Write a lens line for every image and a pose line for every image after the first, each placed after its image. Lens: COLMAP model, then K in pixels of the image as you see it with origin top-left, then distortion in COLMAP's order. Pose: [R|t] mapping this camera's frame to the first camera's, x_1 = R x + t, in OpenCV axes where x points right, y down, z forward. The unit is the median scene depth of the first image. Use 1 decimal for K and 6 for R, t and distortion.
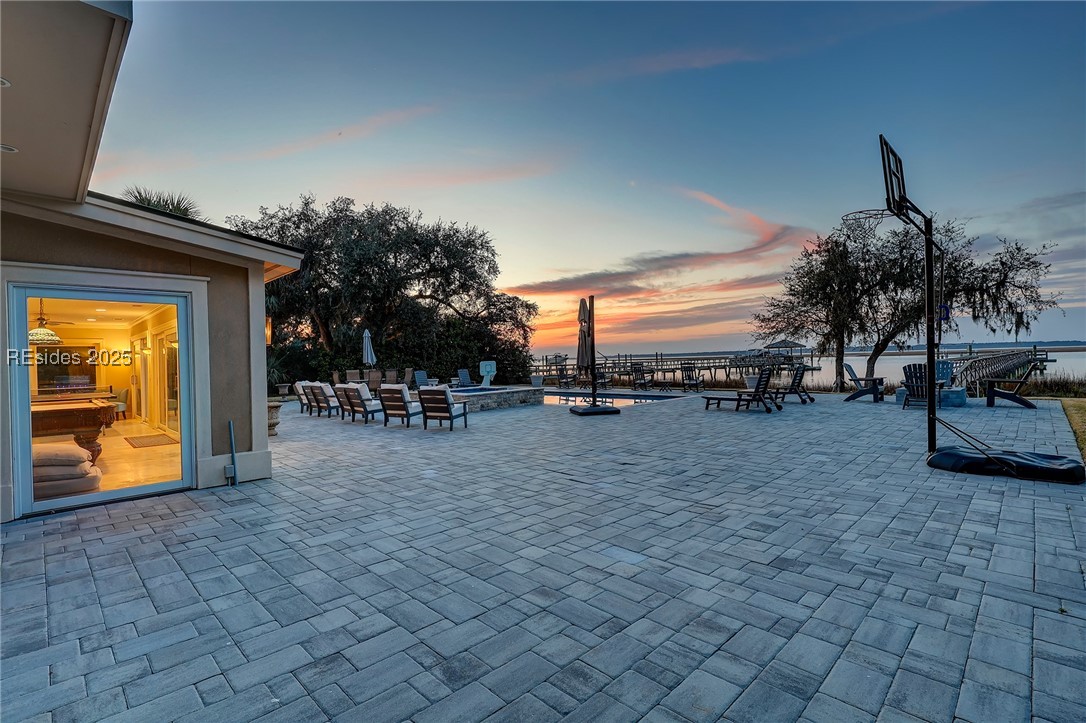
lens RADIAL K [[500.8, 0, 542.8], [0, 500.8, 363.9], [0, 0, 1]] dist [0.004007, -0.000811]
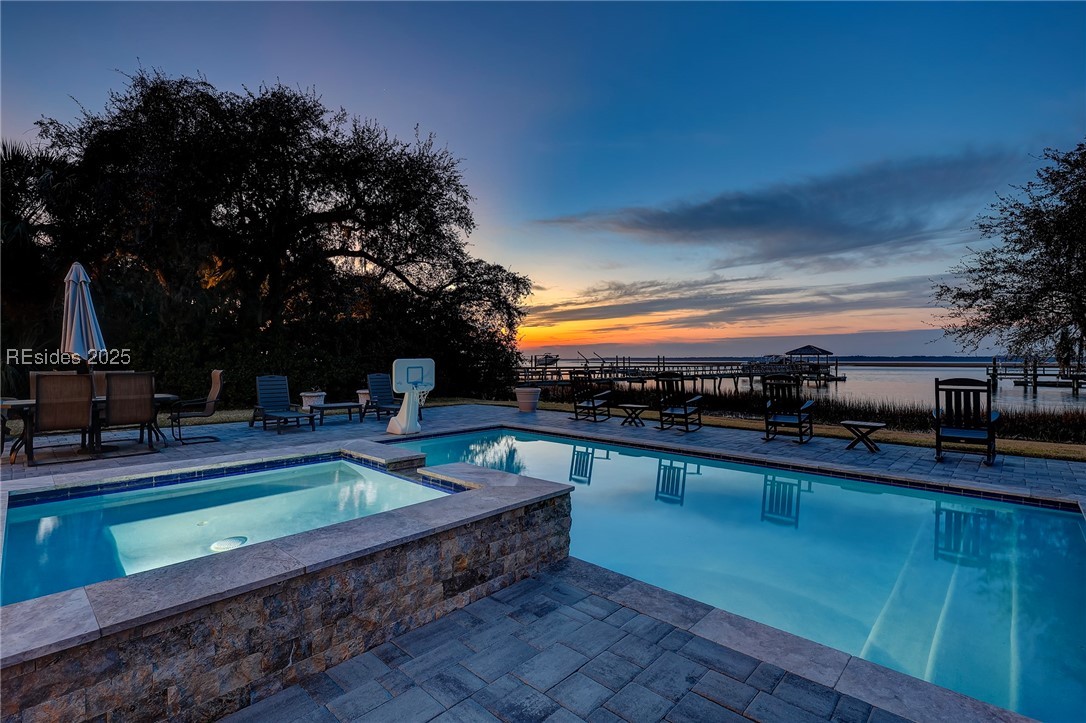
lens RADIAL K [[500.8, 0, 545.4], [0, 500.8, 363.9], [0, 0, 1]] dist [0.004007, -0.000811]
pose [[0.999117, 0.029539, 0.029889, -0.009127], [-0.029496, 0.999563, -0.001881, -0.002198], [-0.029931, 0.000998, 0.999551, 0.419693]]
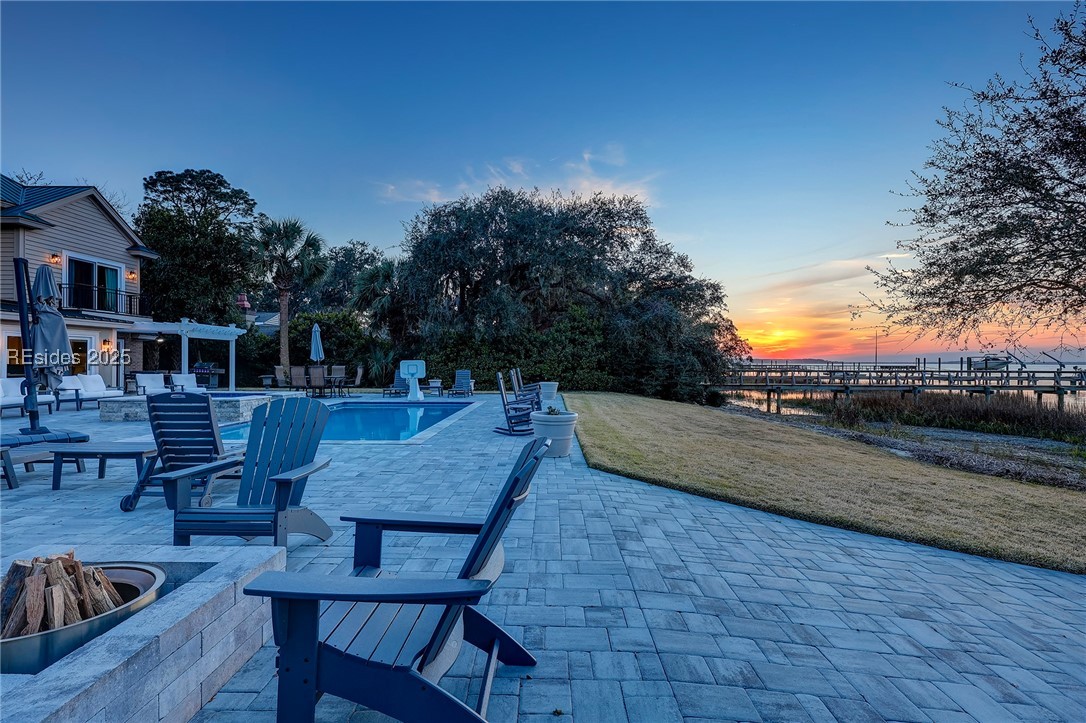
lens RADIAL K [[500.8, 0, 545.5], [0, 500.8, 361.3], [0, 0, 1]] dist [0.004007, -0.000811]
pose [[0.702537, 0.028337, -0.711083, 0.430161], [-0.027841, 0.999536, 0.012326, -0.013903], [0.711102, 0.011138, 0.703000, 0.436297]]
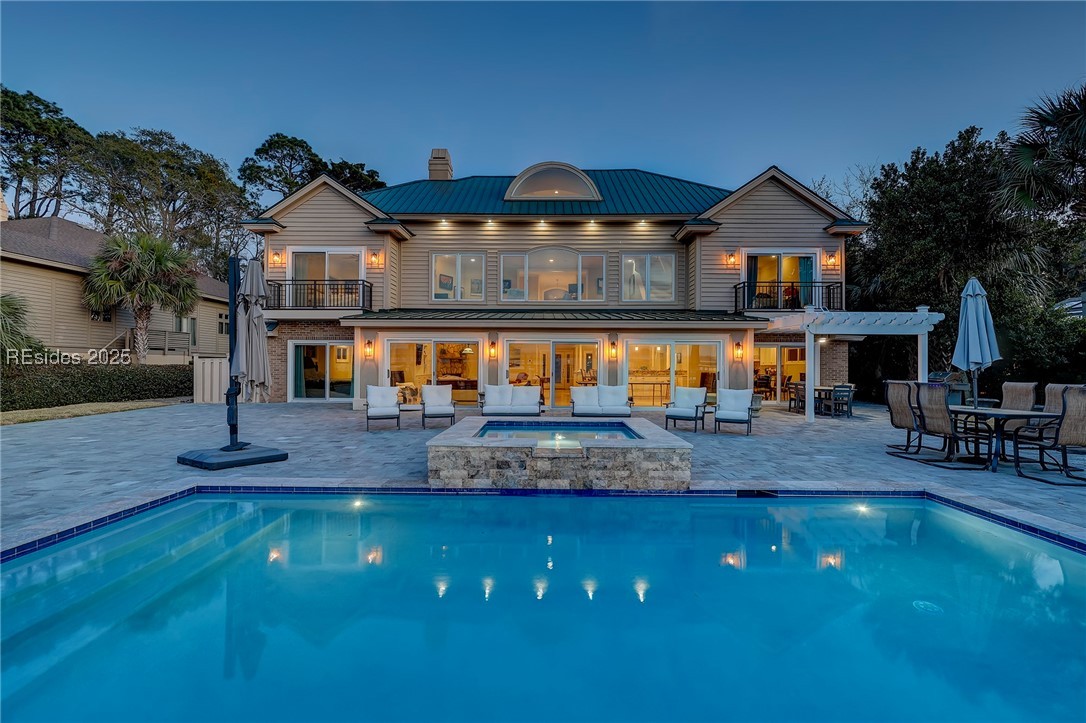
lens RADIAL K [[500.8, 0, 544.8], [0, 500.8, 362.5], [0, 0, 1]] dist [0.004007, -0.000811]
pose [[-0.711748, 0.016523, -0.702241, 0.105958], [0.008544, 0.999853, 0.014866, -0.007685], [0.702383, 0.004580, -0.711784, 0.709503]]
